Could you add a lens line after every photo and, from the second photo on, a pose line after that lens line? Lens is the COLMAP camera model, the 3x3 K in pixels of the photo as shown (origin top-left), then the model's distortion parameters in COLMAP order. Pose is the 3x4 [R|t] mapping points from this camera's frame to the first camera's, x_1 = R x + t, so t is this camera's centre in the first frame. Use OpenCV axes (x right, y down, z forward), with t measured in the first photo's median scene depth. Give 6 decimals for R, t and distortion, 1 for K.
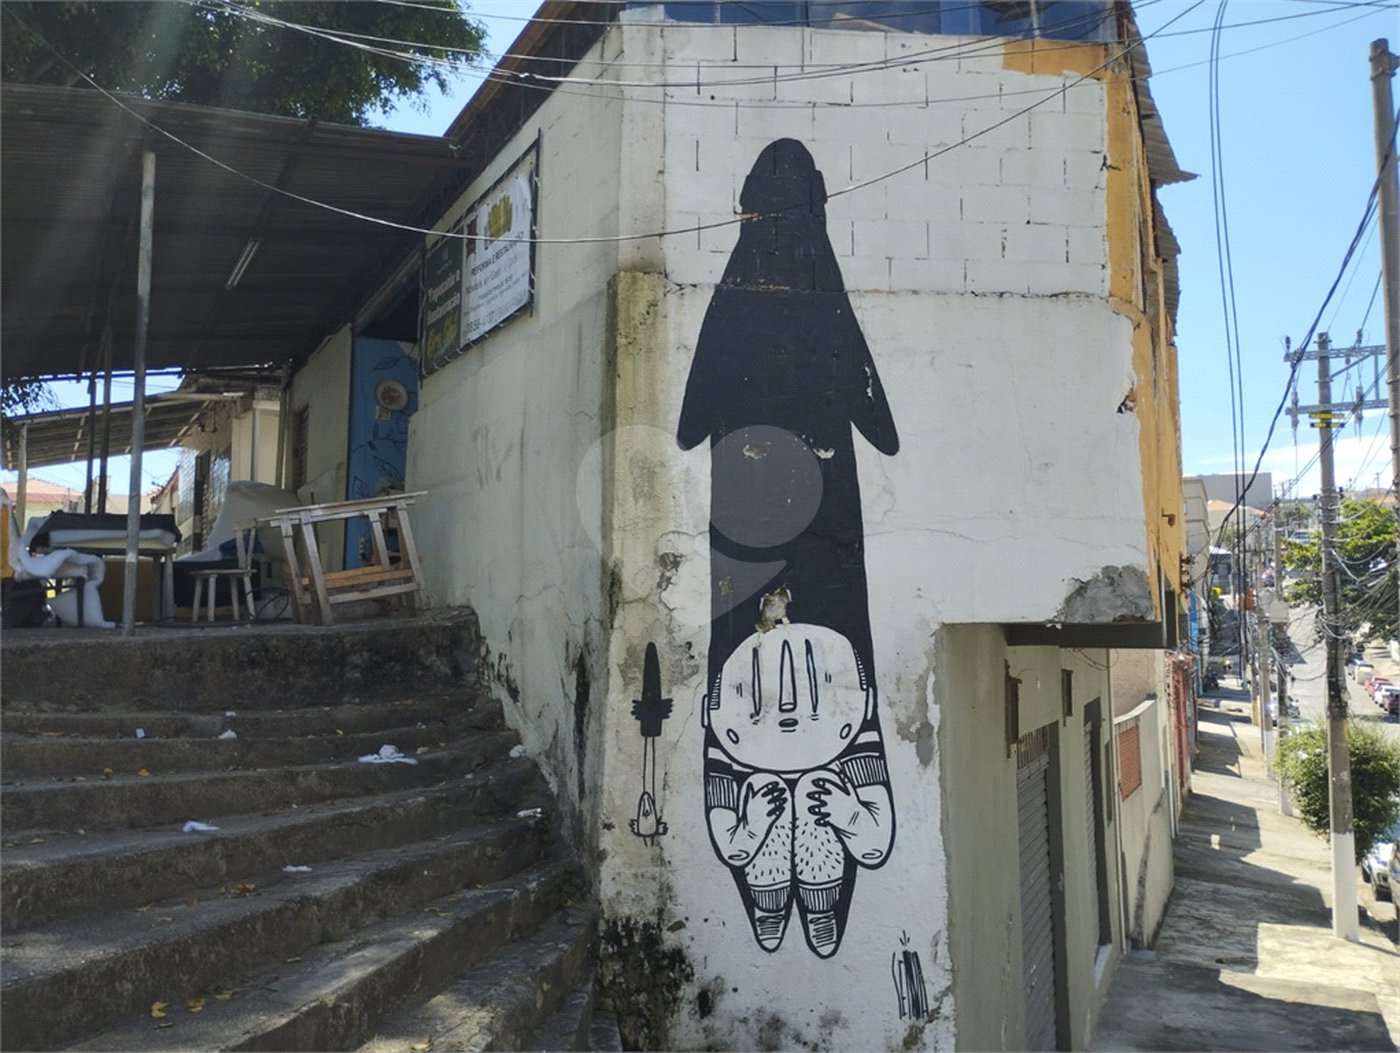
lens RADIAL K [[1176.9, 0, 700.0], [0, 1176.9, 526.5], [0, 0, 1]] dist [0.070221, -0.089362]
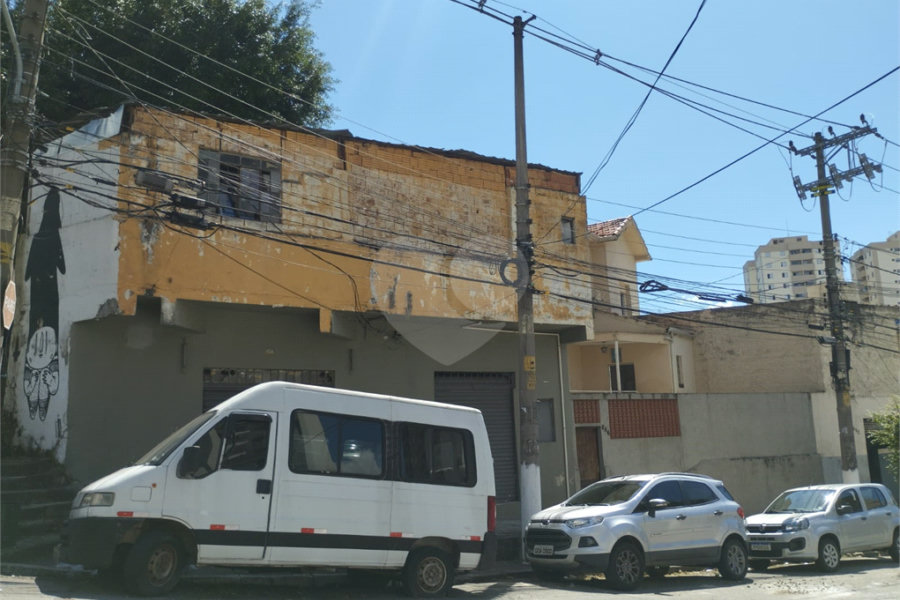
lens RADIAL K [[754.8, 0, 450.0], [0, 754.8, 300.0], [0, 0, 1]] dist [0.078390, -0.100346]
pose [[0.810840, -0.122793, -0.572242, 2.305354], [0.087698, 0.992195, -0.088643, 0.303673], [0.578660, 0.021691, 0.815280, -0.140270]]
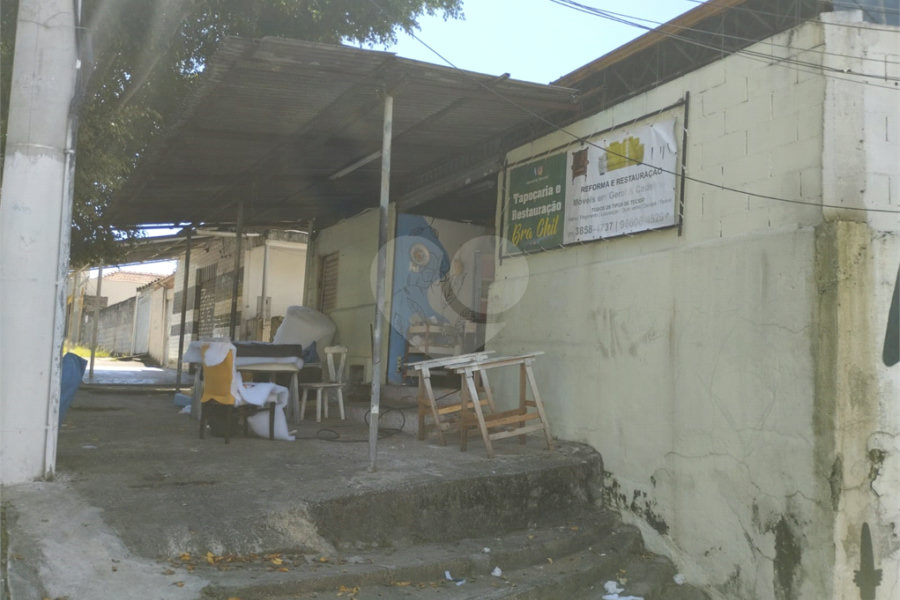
lens RADIAL K [[754.8, 0, 450.0], [0, 754.8, 300.0], [0, 0, 1]] dist [0.078390, -0.100346]
pose [[0.998550, 0.044523, 0.030264, -0.496608], [-0.044435, 0.999006, -0.003582, -0.109728], [-0.030393, 0.002232, 0.999536, 0.200648]]
